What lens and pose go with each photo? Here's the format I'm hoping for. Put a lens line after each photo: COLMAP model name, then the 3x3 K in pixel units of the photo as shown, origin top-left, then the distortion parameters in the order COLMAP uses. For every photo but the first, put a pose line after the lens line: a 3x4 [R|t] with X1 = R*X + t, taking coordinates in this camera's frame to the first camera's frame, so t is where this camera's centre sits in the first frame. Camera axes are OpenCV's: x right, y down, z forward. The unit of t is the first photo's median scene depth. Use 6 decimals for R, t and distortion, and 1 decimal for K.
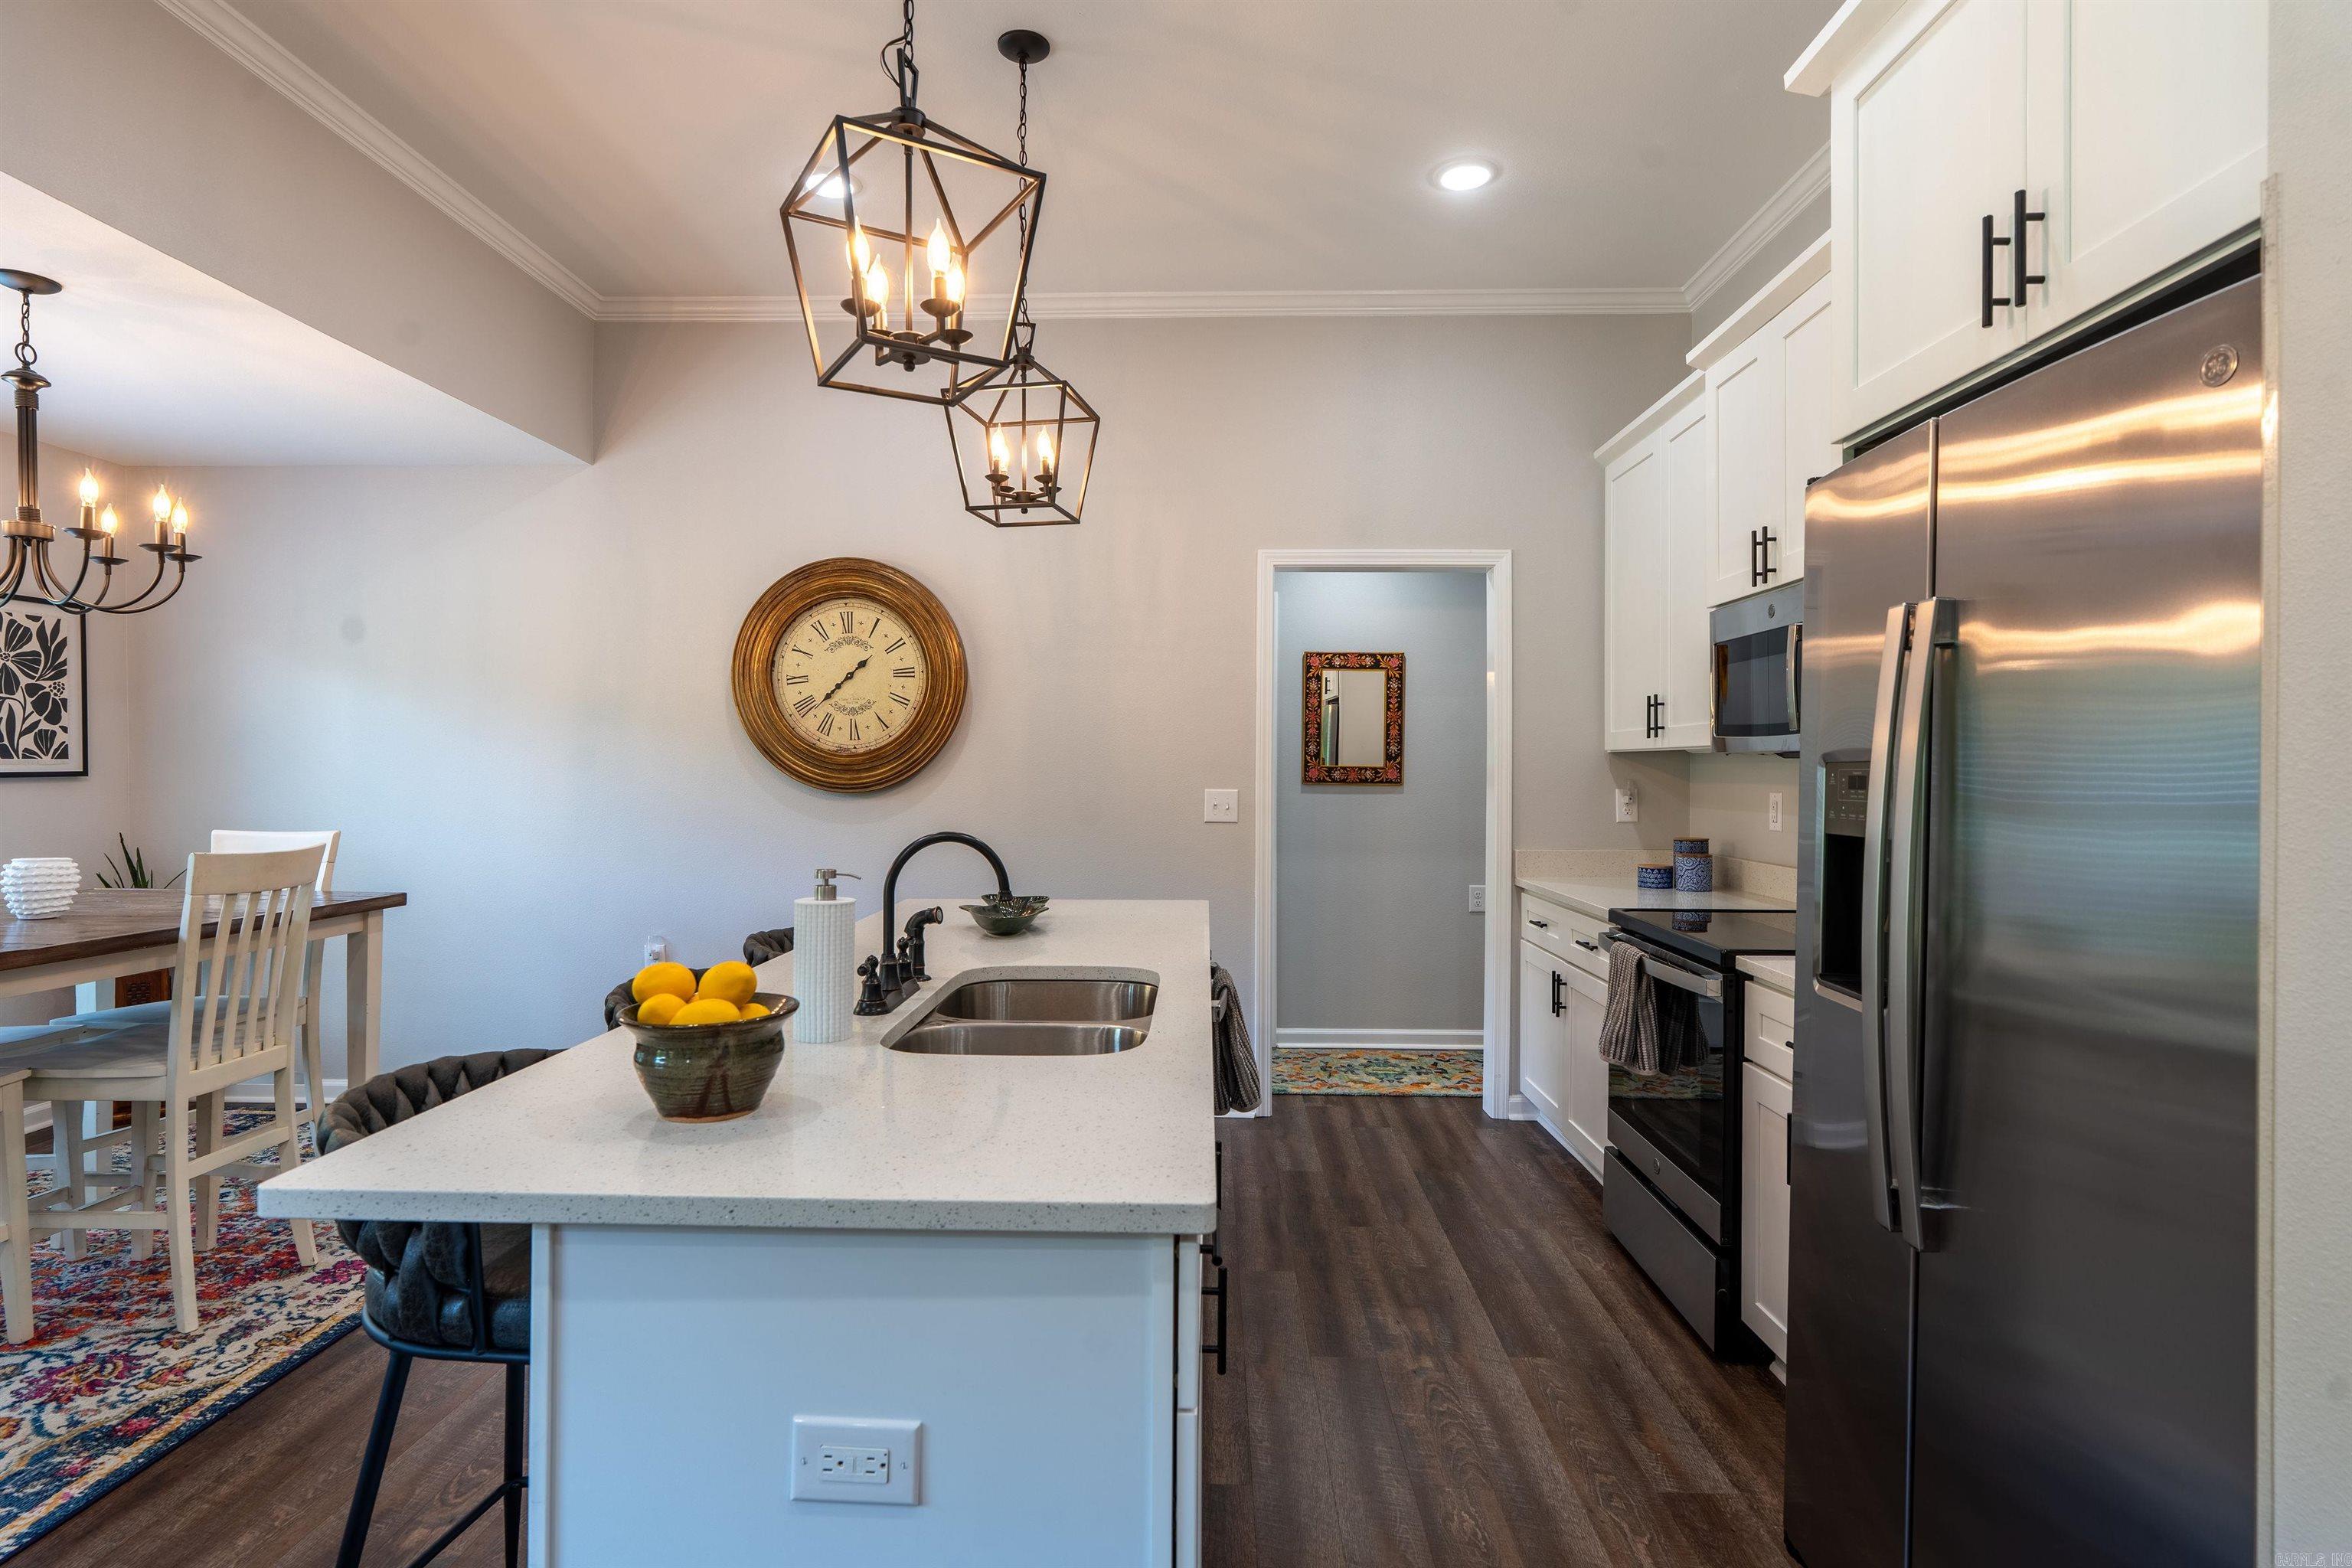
lens RADIAL K [[1190.9, 0, 1173.0], [0, 1190.9, 778.5], [0, 0, 1]] dist [-0.004824, 0.002385]
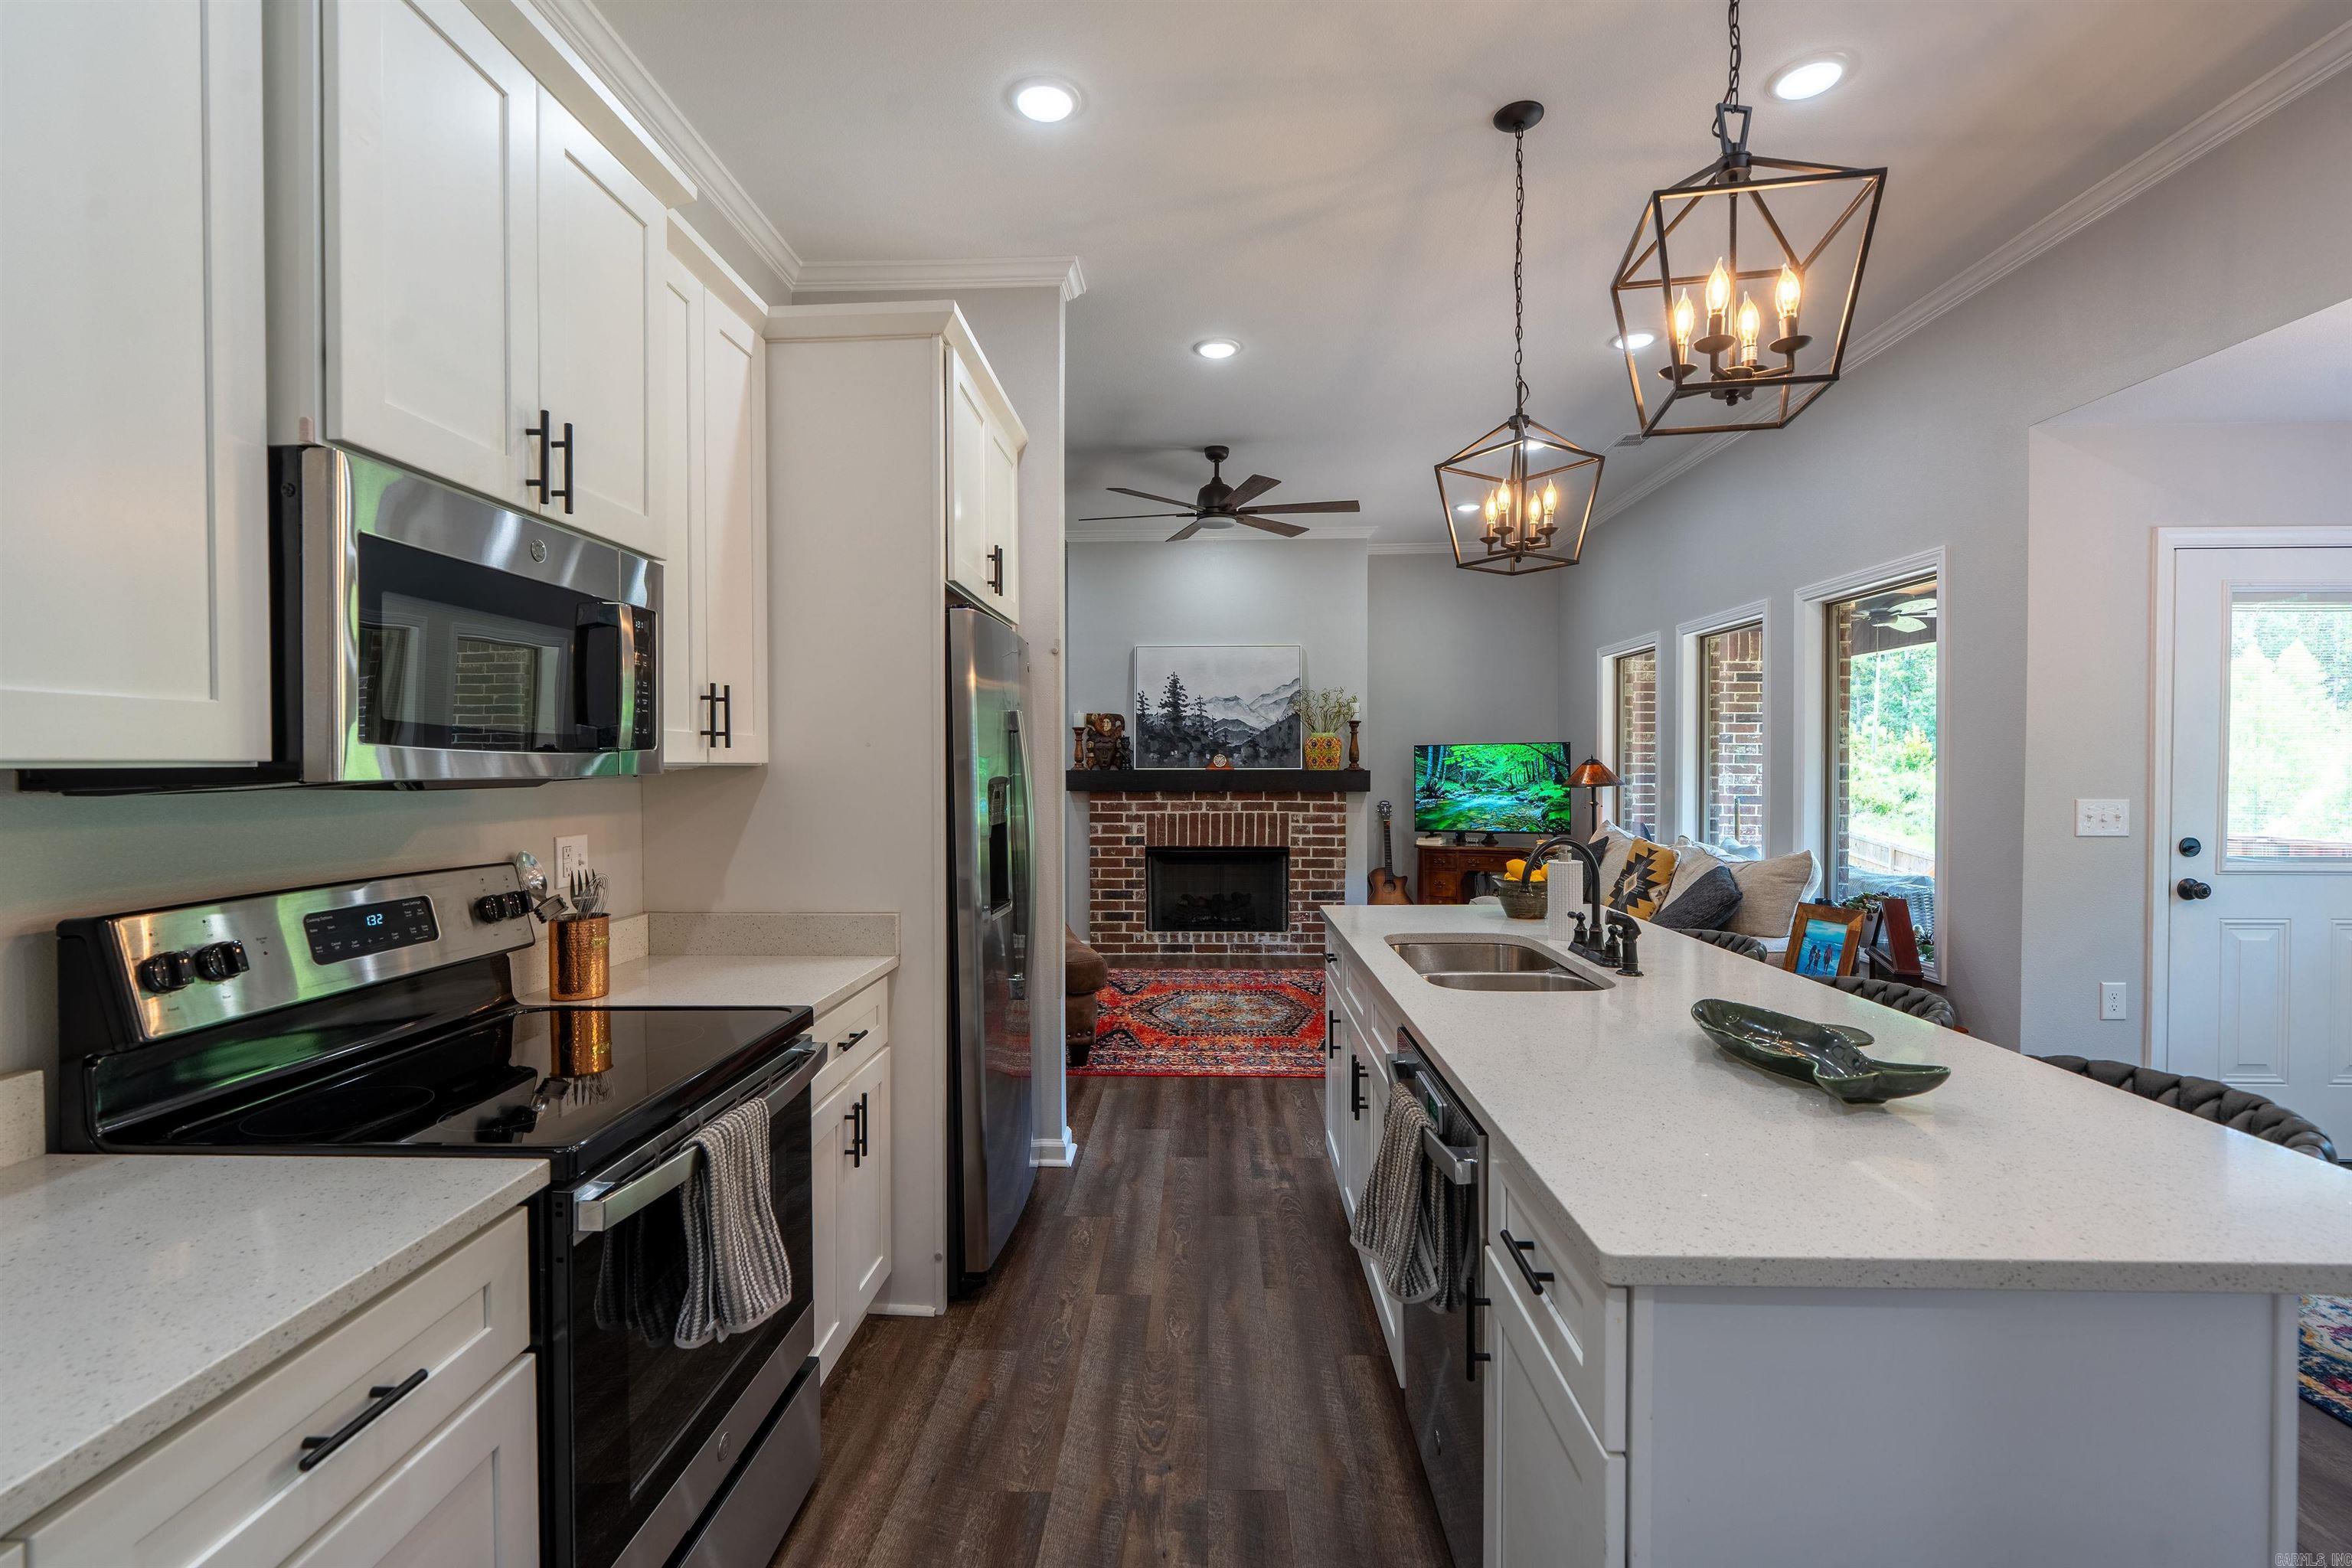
lens RADIAL K [[1051.1, 0, 1173.1], [0, 1051.1, 780.6], [0, 0, 1]] dist [-0.003698, 0.000585]
pose [[-0.999987, 0.002148, 0.004592, 0.120118], [0.002262, 0.999683, 0.025073, -0.025490], [-0.004536, 0.025083, -0.999675, 1.093423]]
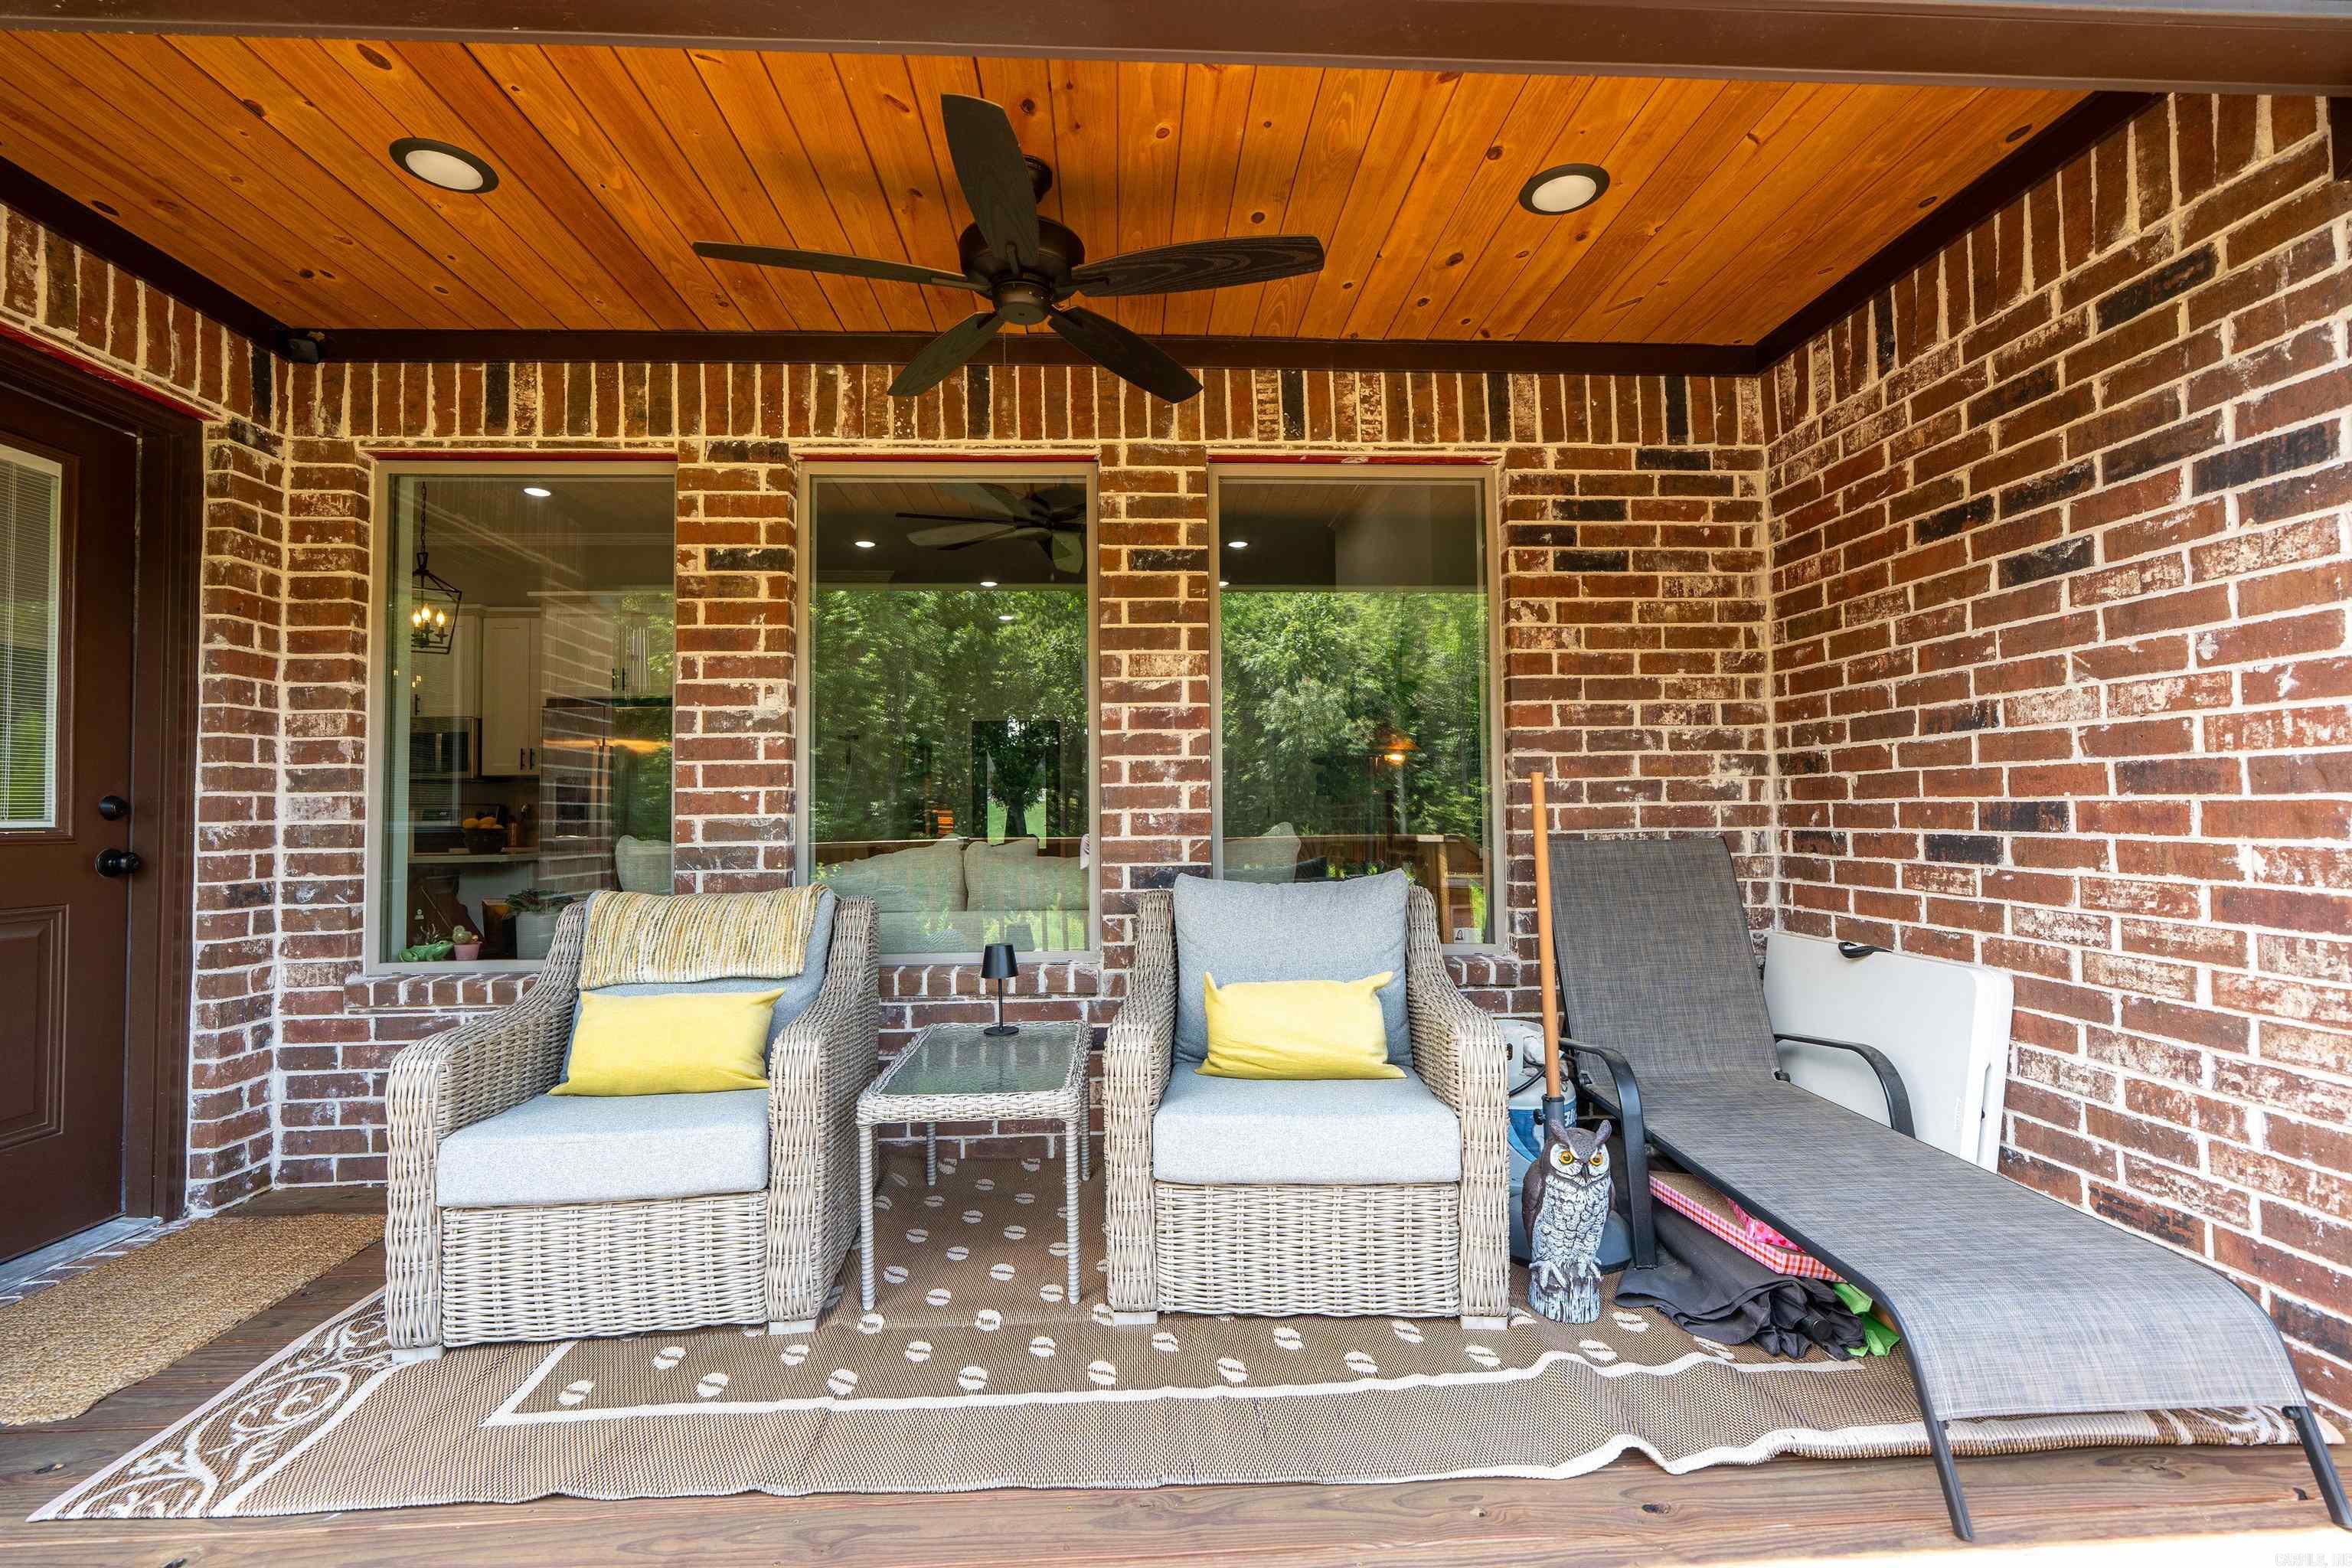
lens RADIAL K [[1050.2, 0, 1174.3], [0, 1050.2, 784.1], [0, 0, 1]] dist [-0.011416, 0.006264]
pose [[-0.084979, 0.027489, 0.996003, -1.349126], [0.017175, 0.999511, -0.026121, 0.067003], [-0.996235, 0.014886, -0.085410, -0.330389]]
